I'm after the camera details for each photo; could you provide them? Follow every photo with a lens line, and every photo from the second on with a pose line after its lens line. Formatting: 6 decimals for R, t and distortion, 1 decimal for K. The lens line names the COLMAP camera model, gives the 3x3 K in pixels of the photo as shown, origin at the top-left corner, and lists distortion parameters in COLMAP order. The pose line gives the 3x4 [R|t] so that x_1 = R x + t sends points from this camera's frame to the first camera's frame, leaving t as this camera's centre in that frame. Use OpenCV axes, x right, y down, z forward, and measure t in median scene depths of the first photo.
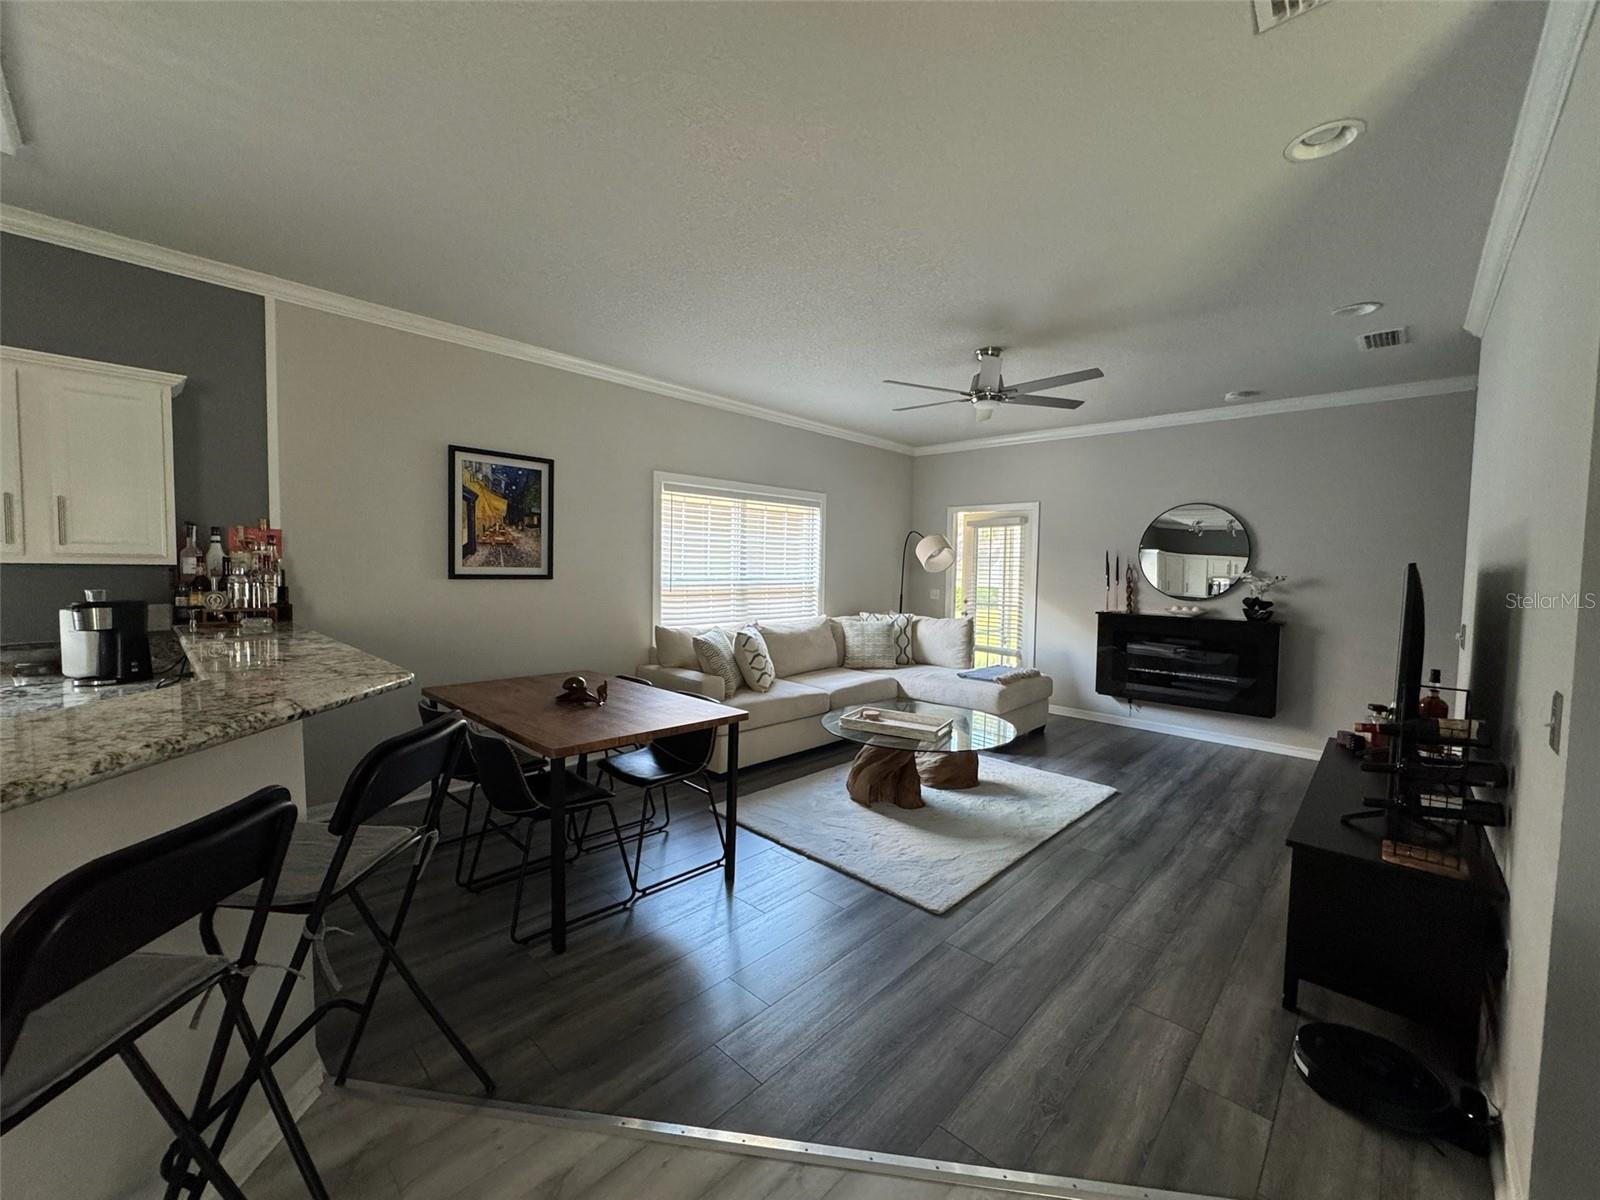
lens RADIAL K [[636.7, 0, 801.0], [0, 636.7, 599.0], [0, 0, 1]] dist [-0.002277, 0.000388]
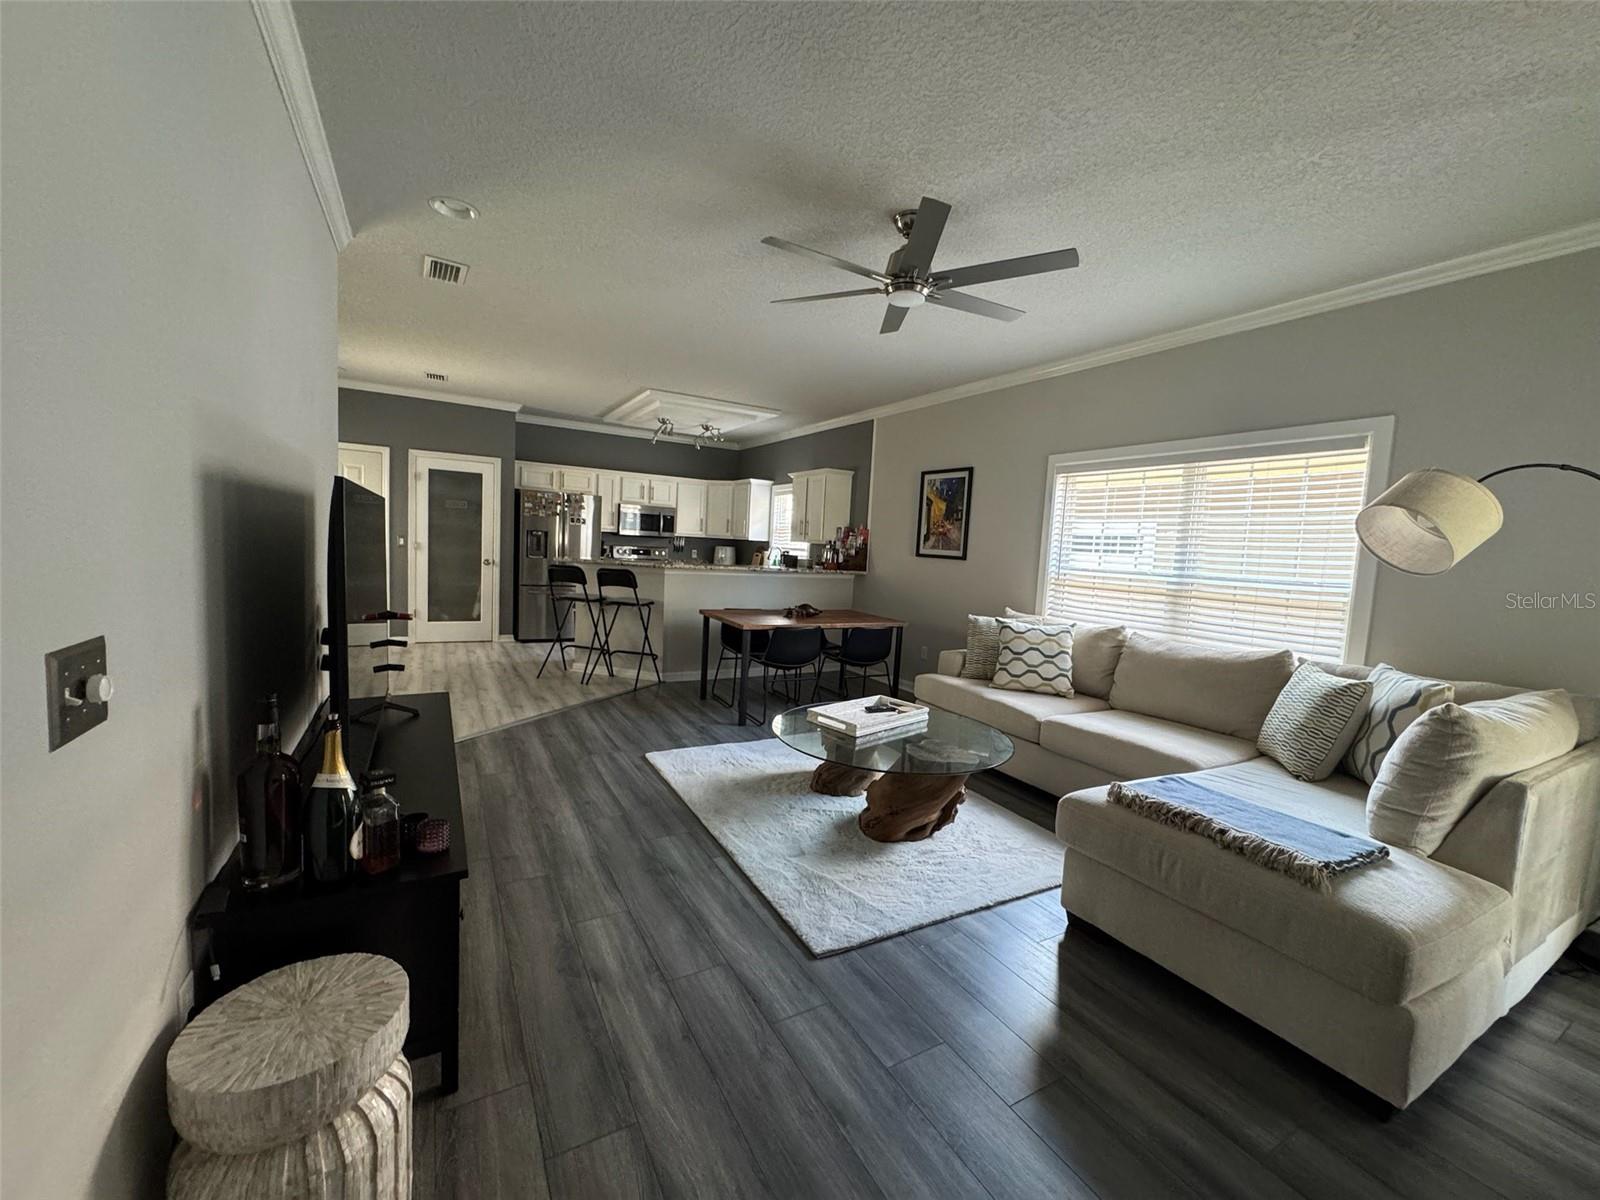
lens RADIAL K [[636.7, 0, 799.3], [0, 636.7, 596.8], [0, 0, 1]] dist [-0.002277, 0.000388]
pose [[-0.288531, 0.046883, -0.956322, 1.002188], [-0.108020, 0.990830, 0.081166, -0.027419], [0.951358, 0.126721, -0.280821, 1.120602]]
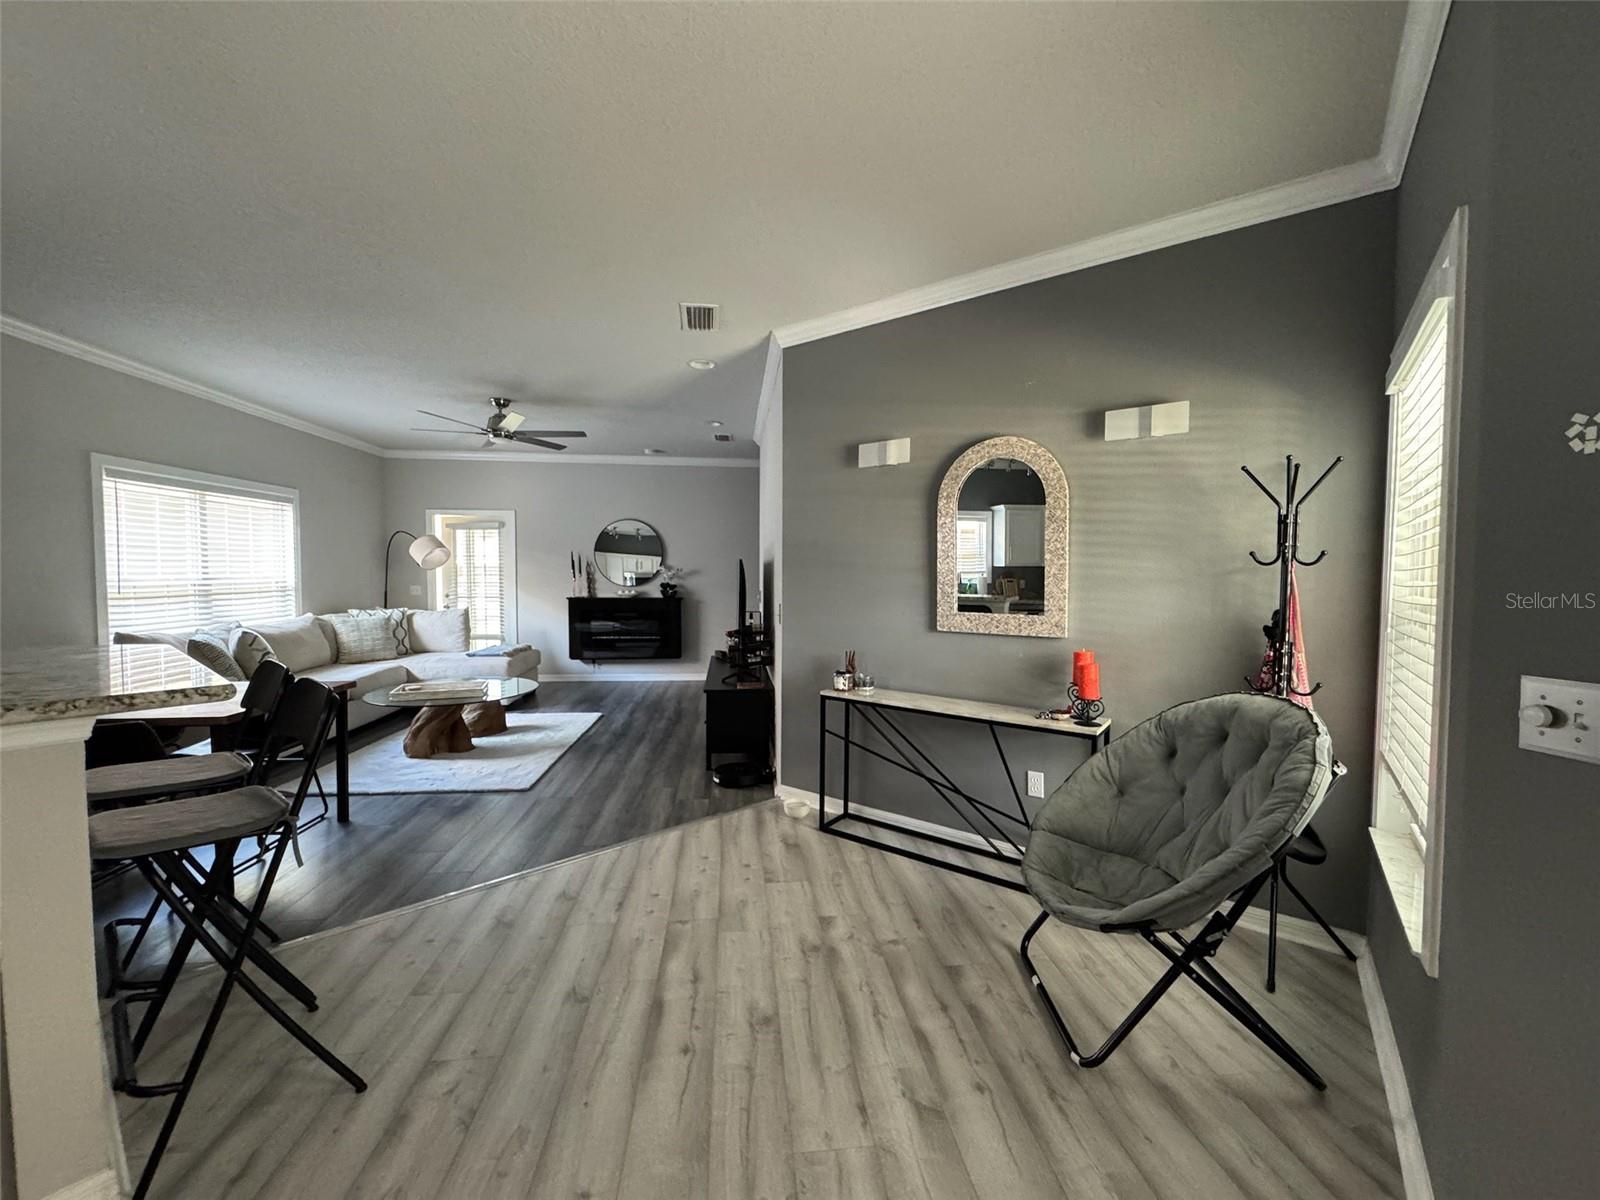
lens RADIAL K [[636.7, 0, 798.3], [0, 636.7, 598.7], [0, 0, 1]] dist [-0.002277, 0.000388]
pose [[0.653058, -0.046781, 0.755862, -0.316634], [0.045861, 0.998701, 0.022187, 0.021983], [-0.755918, 0.020175, 0.654355, -0.322861]]
